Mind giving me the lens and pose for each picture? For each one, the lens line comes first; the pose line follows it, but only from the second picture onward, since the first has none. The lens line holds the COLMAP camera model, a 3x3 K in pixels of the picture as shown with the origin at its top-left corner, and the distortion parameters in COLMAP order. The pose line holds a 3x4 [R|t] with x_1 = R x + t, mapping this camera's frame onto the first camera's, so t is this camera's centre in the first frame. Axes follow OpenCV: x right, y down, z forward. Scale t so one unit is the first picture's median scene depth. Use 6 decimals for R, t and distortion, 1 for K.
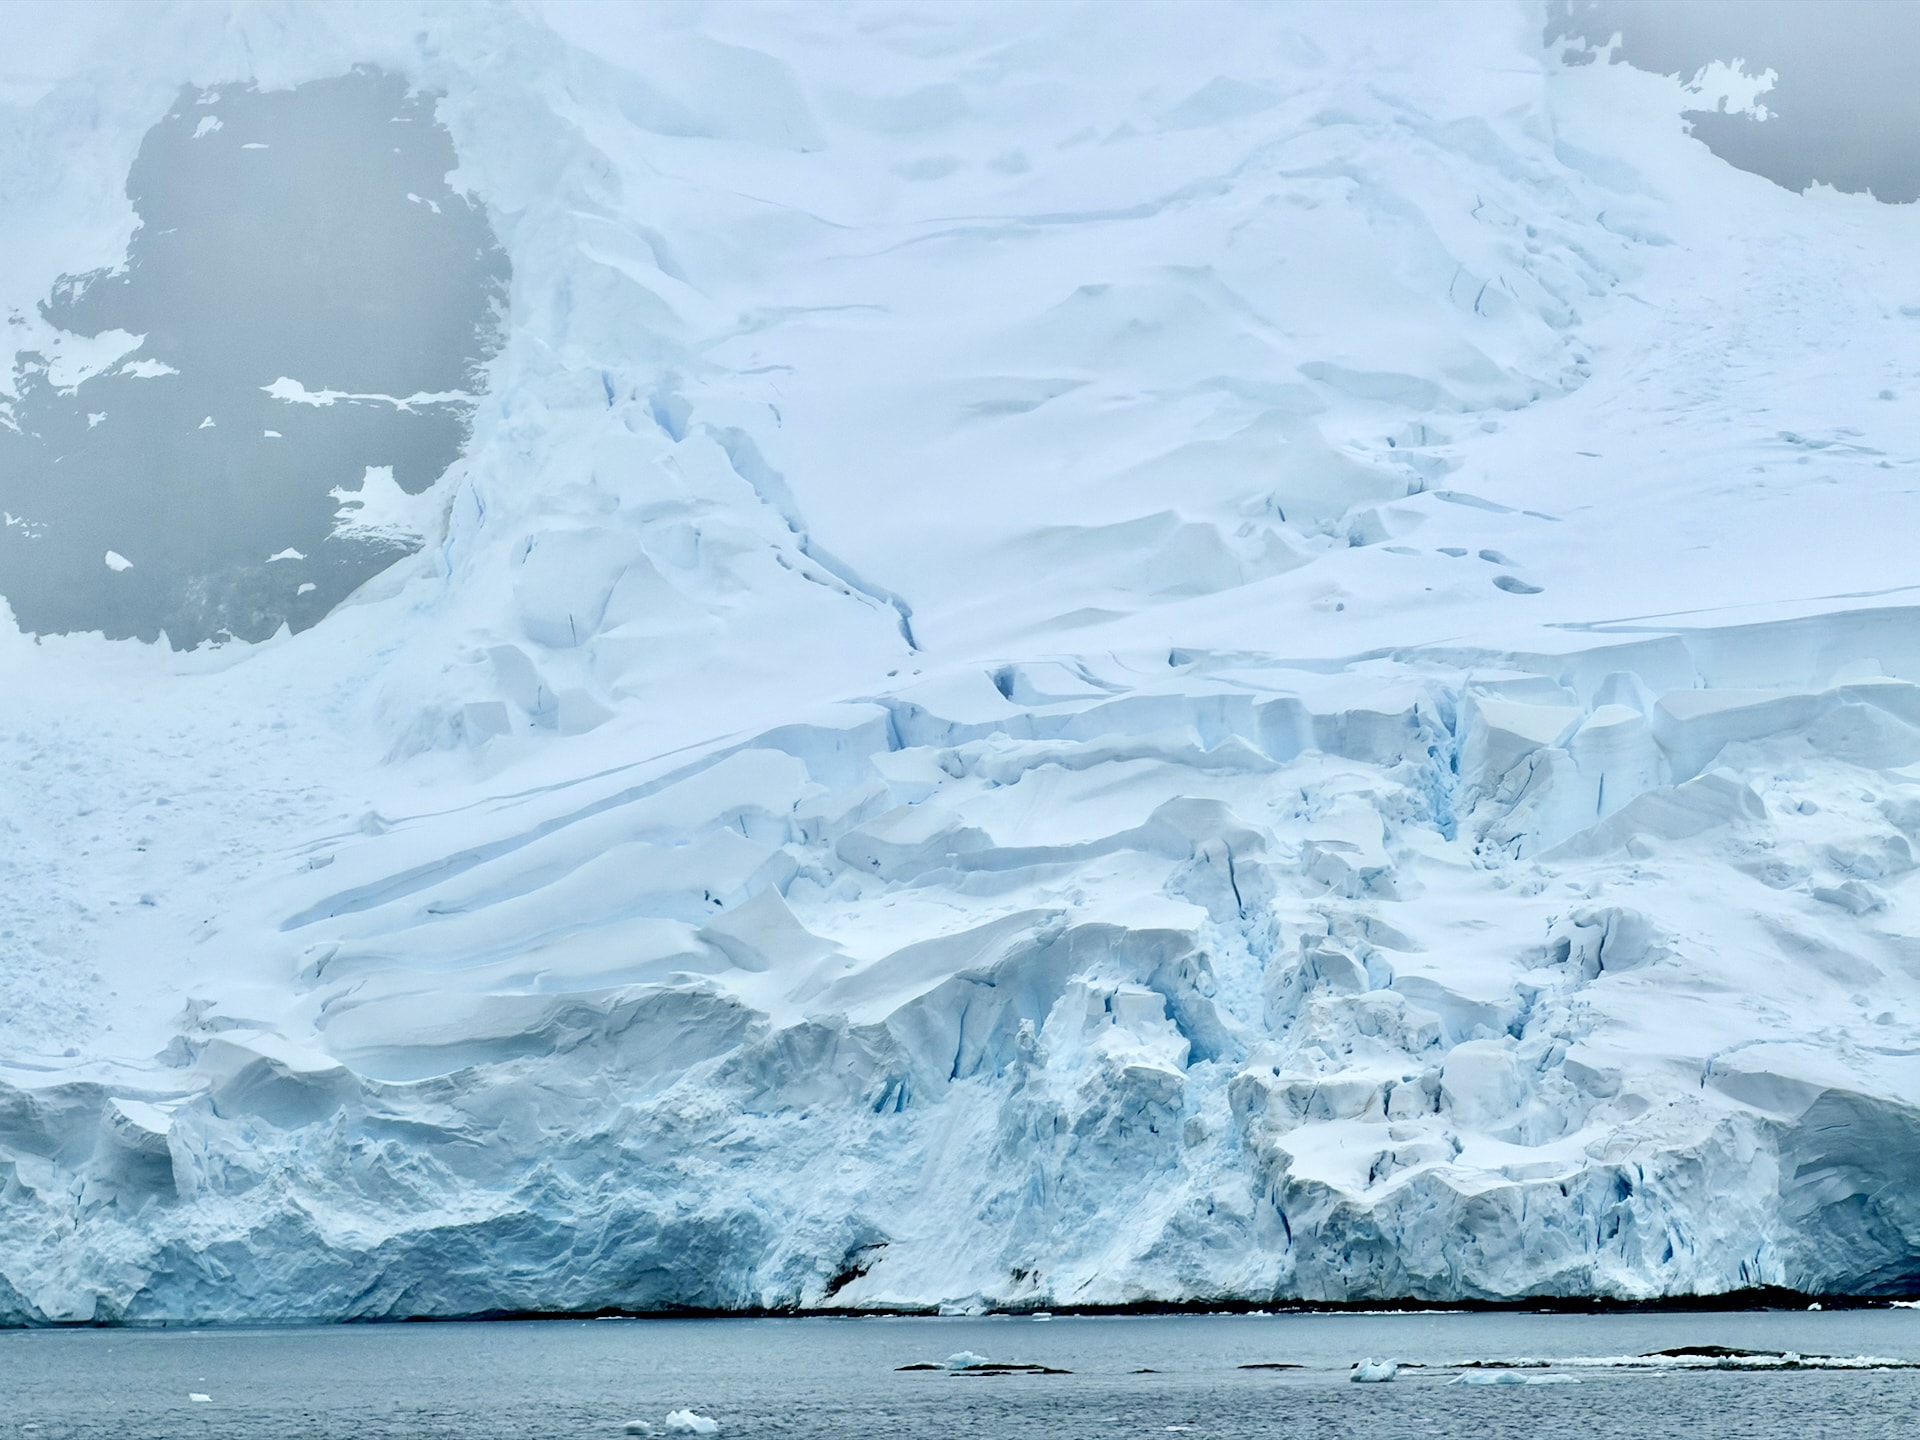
lens RADIAL K [[11363.1, 0, 960.0], [0, 11363.1, 720.0], [0, 0, 1]] dist [0.141924, 13.488457]
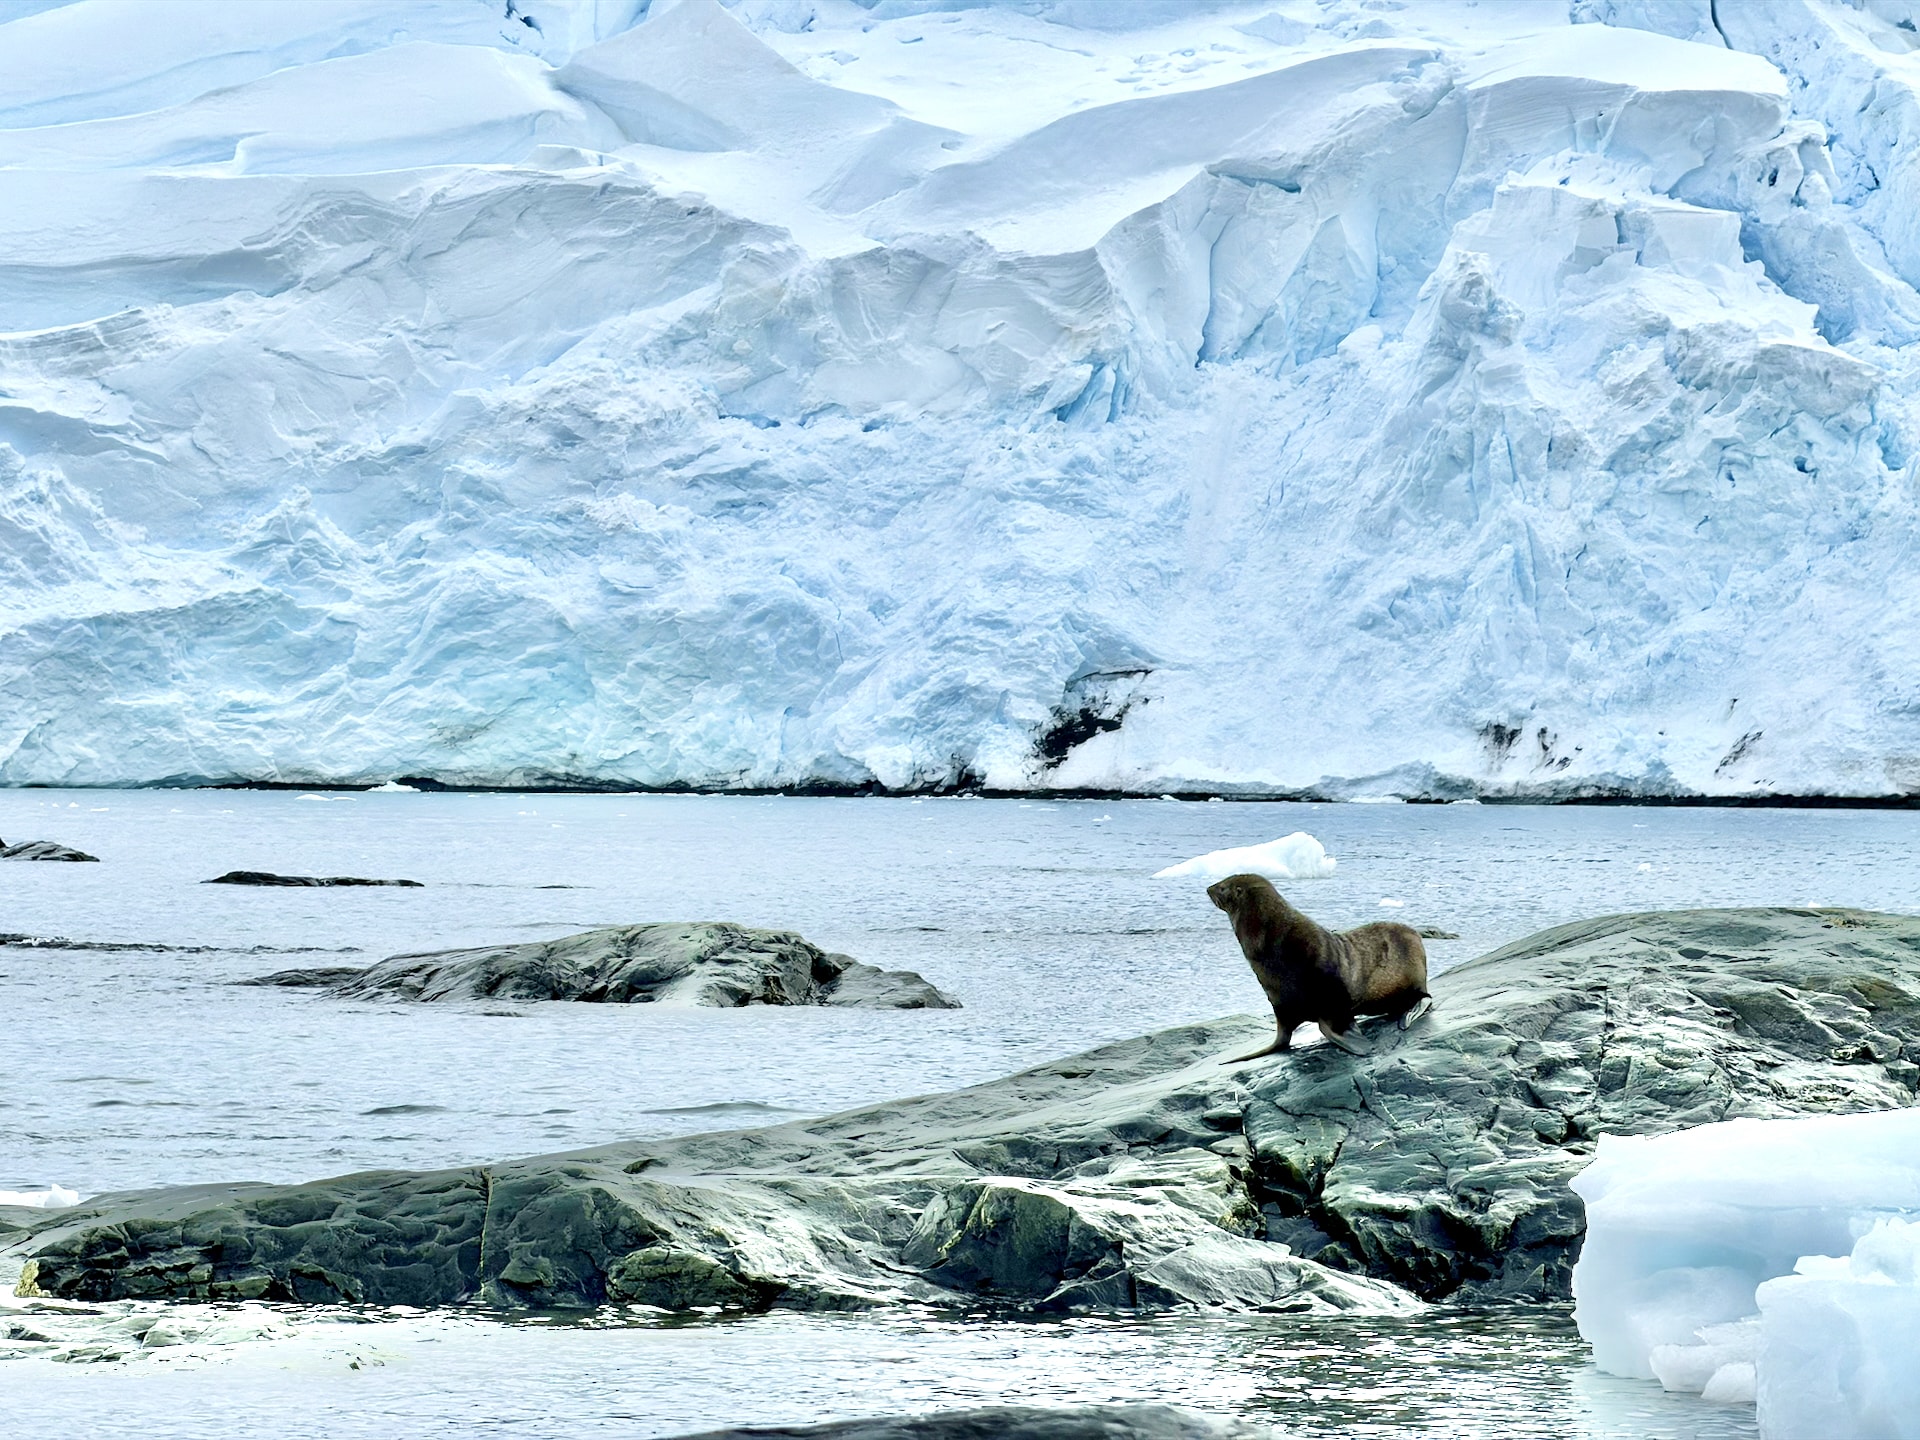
lens RADIAL K [[11363.1, 0, 960.0], [0, 11363.1, 720.0], [0, 0, 1]] dist [0.141924, 13.488457]
pose [[0.911110, 0.027436, 0.411249, -0.225464], [-0.043982, 0.998557, 0.030823, 0.031983], [-0.409810, -0.046171, 0.911002, 0.515716]]
